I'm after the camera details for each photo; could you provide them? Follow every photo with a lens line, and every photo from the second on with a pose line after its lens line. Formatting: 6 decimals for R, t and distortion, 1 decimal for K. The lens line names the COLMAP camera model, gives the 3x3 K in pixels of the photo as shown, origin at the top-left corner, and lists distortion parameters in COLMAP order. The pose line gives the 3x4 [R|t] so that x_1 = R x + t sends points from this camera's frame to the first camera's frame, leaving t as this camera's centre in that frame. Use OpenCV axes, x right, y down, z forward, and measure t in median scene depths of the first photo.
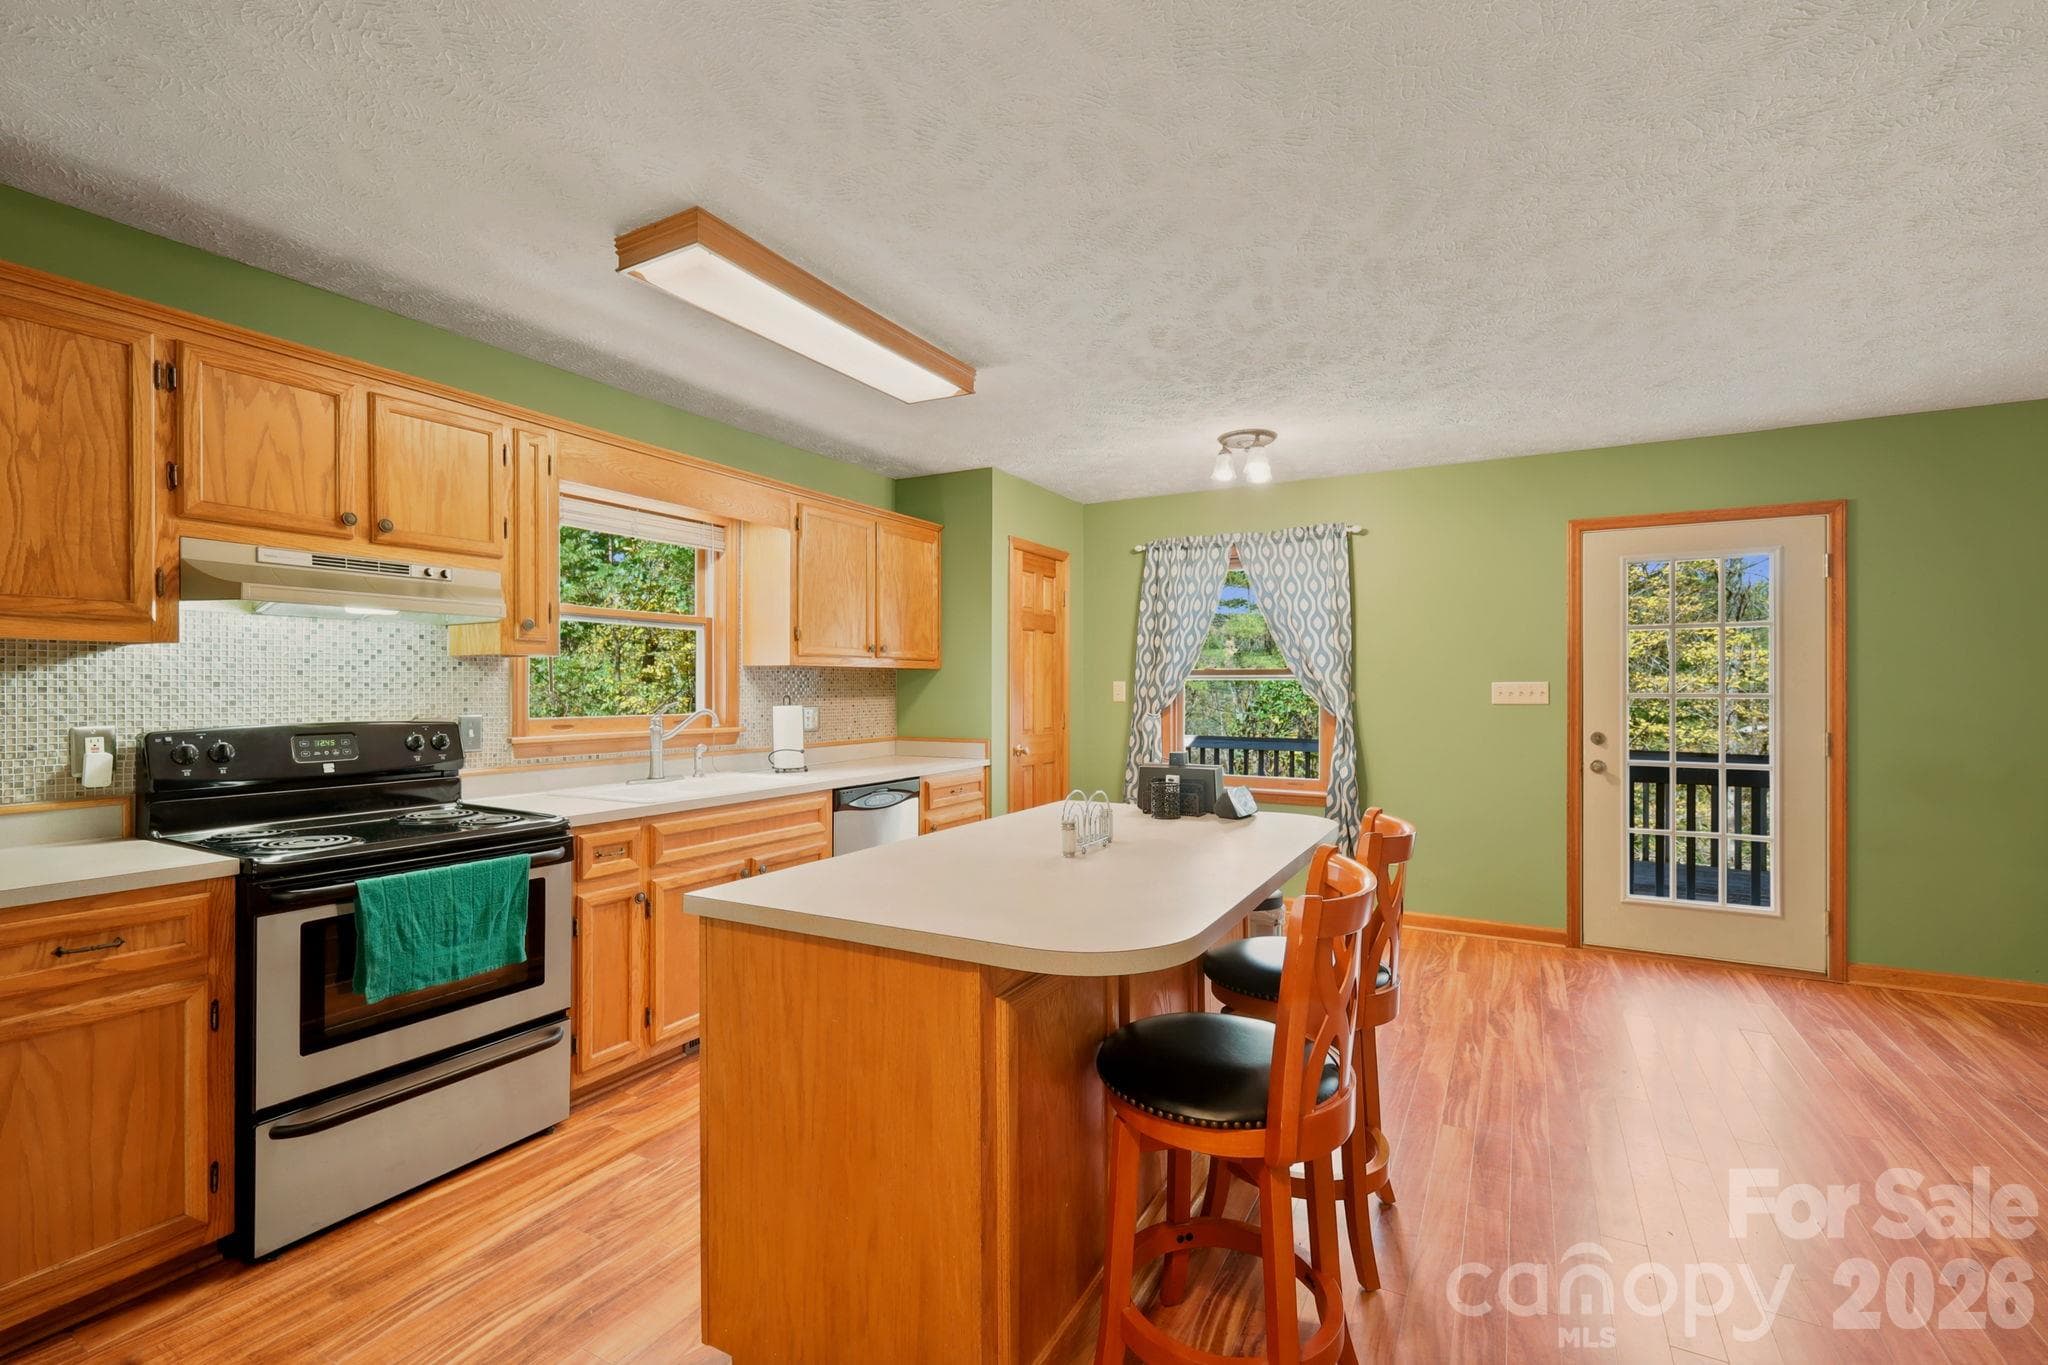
lens RADIAL K [[921.0, 0, 1026.6], [0, 921.0, 697.6], [0, 0, 1]] dist [0.010470, -0.000108]
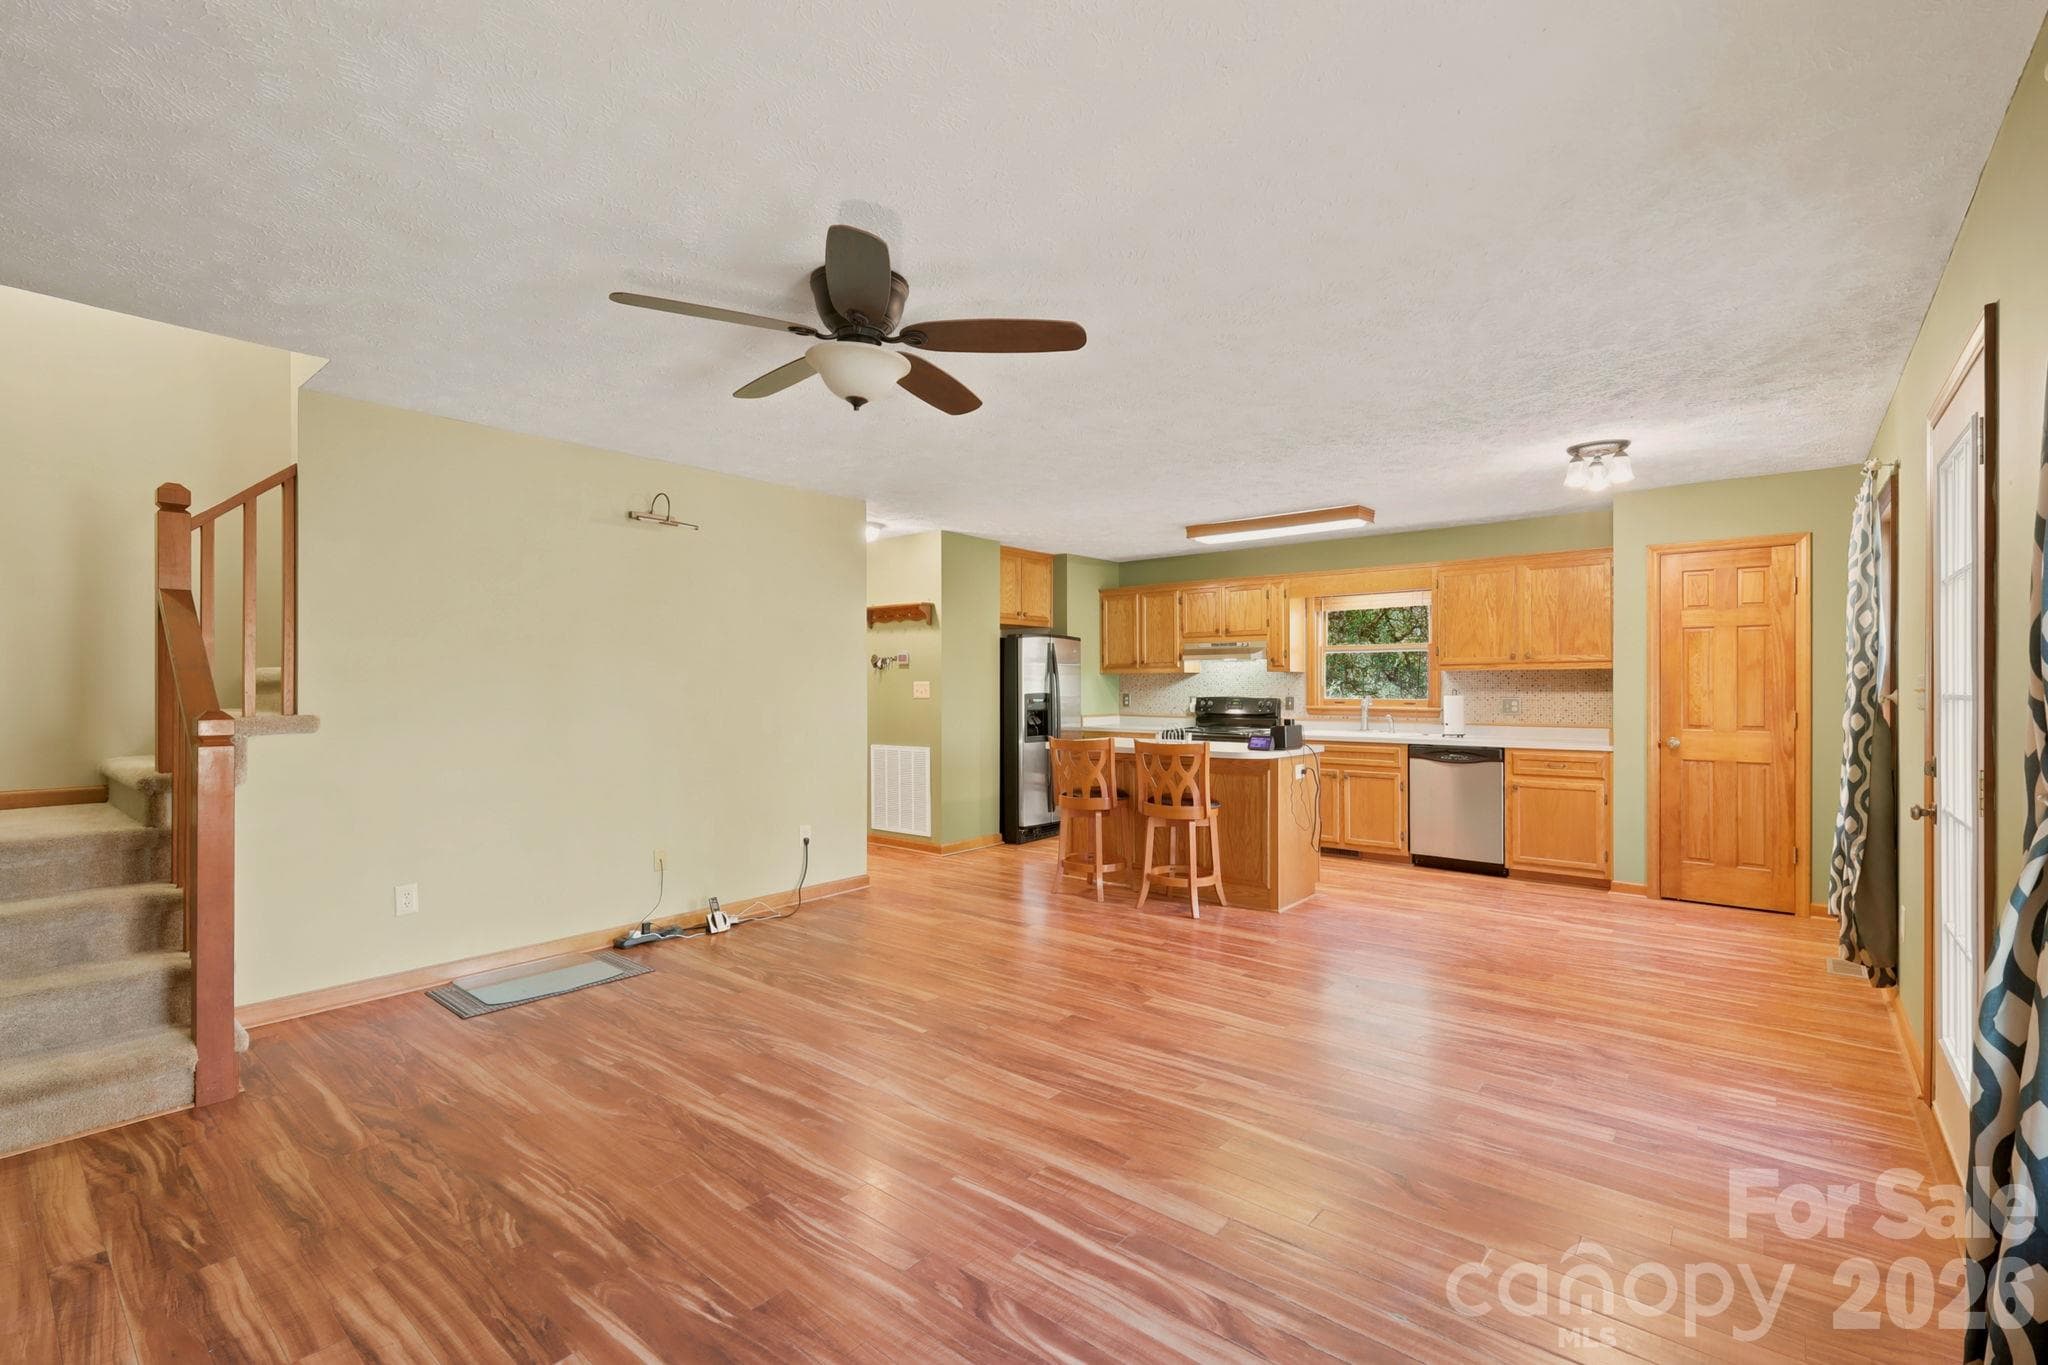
lens RADIAL K [[921.0, 0, 1025.9], [0, 921.0, 677.0], [0, 0, 1]] dist [0.010470, -0.000108]
pose [[-0.176714, 0.002100, -0.984260, 1.960875], [-0.003506, 0.999990, 0.002763, -0.034861], [0.984256, 0.003939, -0.176705, 0.733926]]
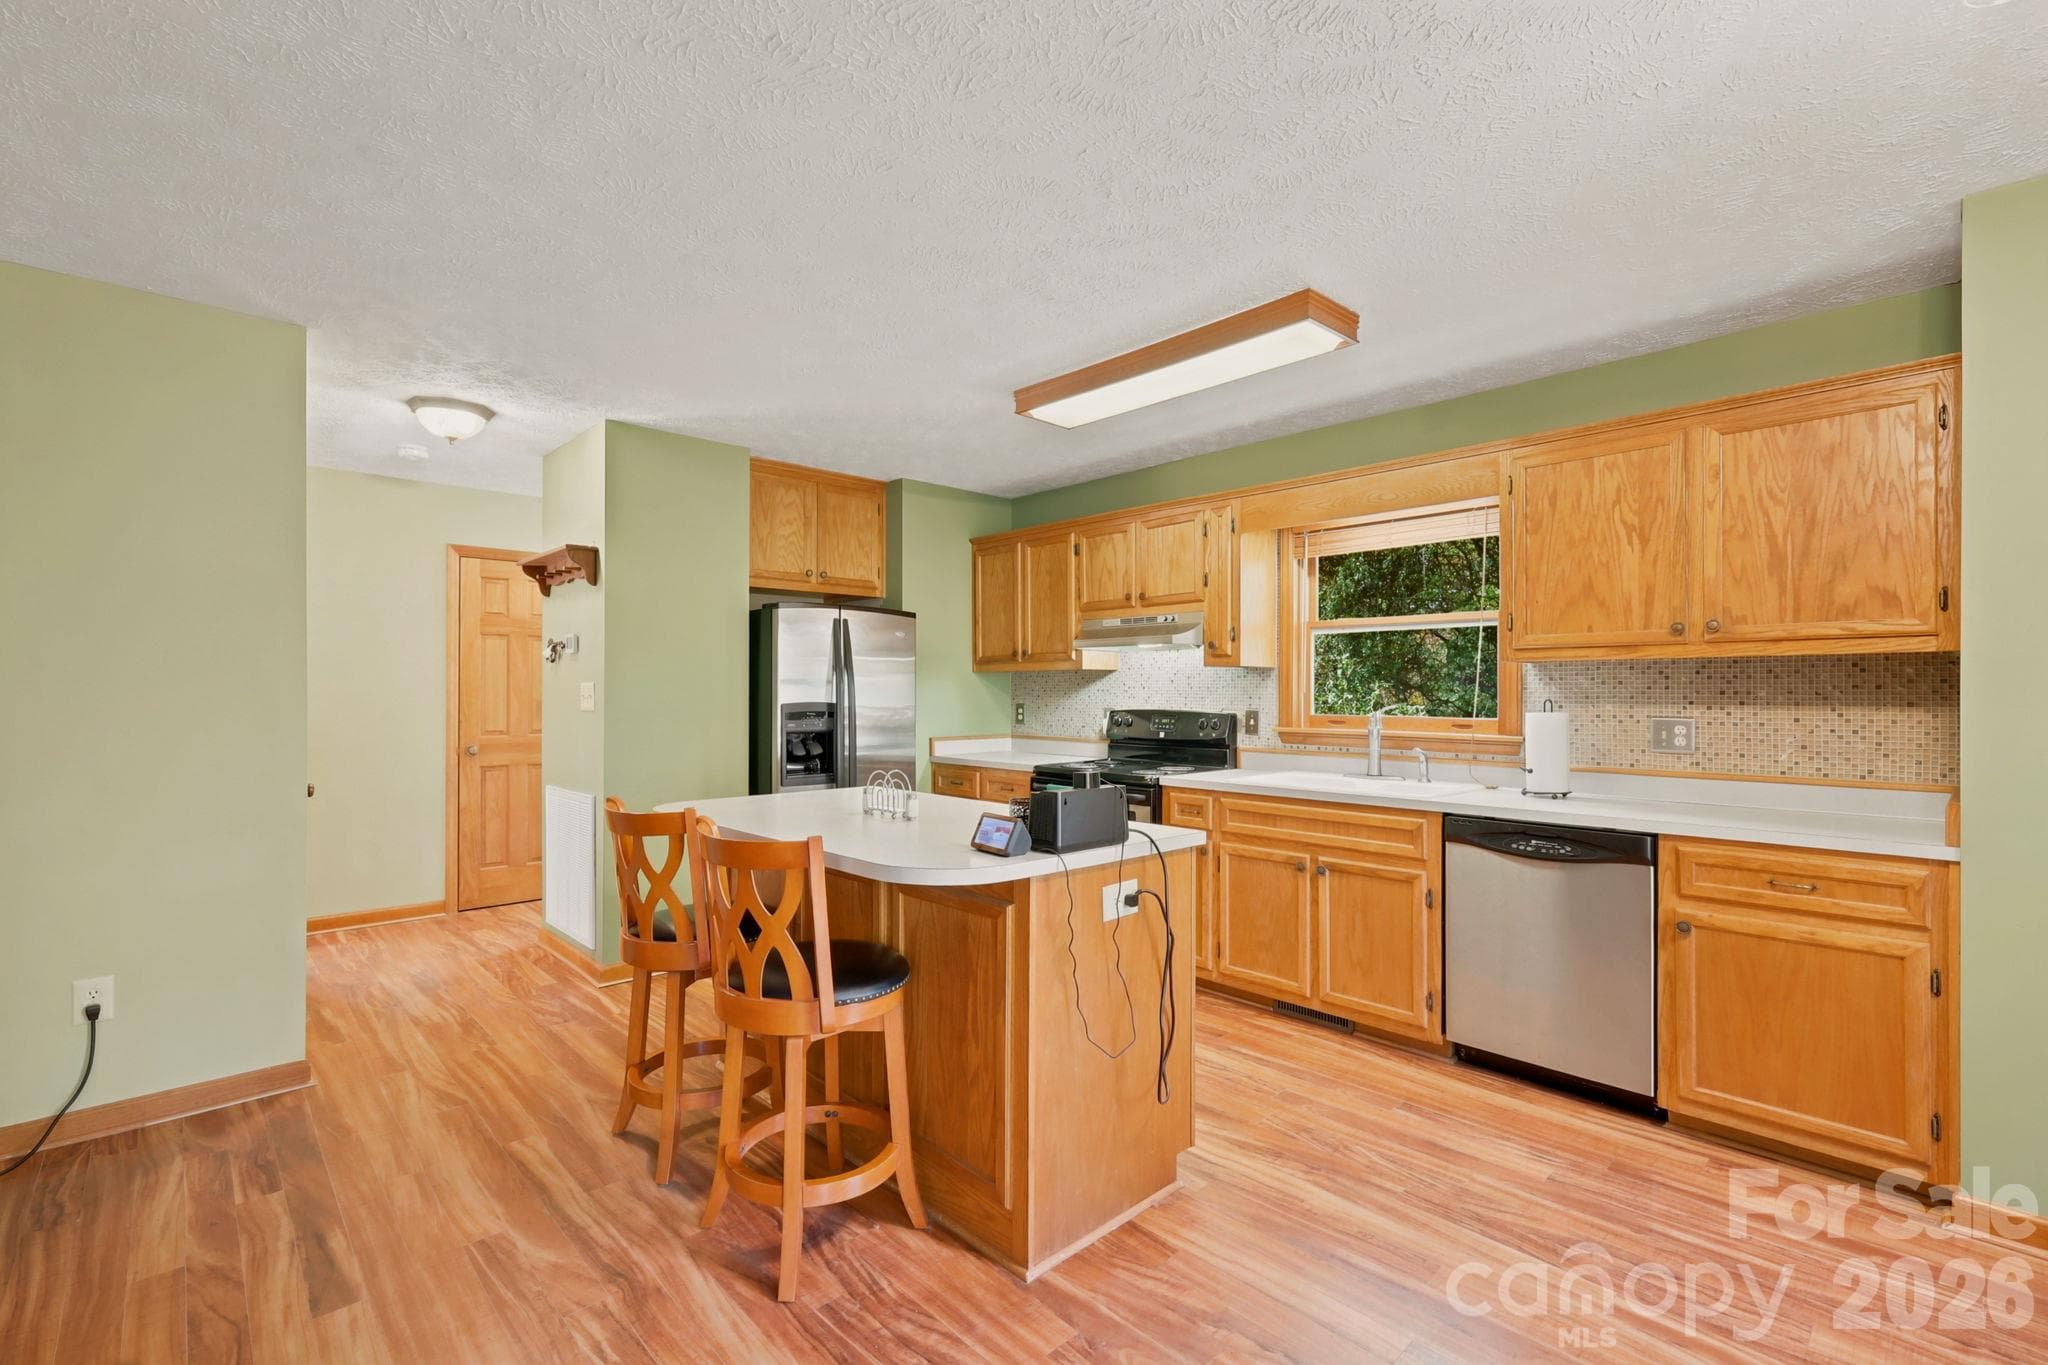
lens RADIAL K [[921.0, 0, 1024.3], [0, 921.0, 681.3], [0, 0, 1]] dist [0.010470, -0.000108]
pose [[-0.296114, 0.000583, -0.955152, 0.851413], [-0.004974, 0.999985, 0.002153, -0.024201], [0.955140, 0.005388, -0.296107, 1.078896]]
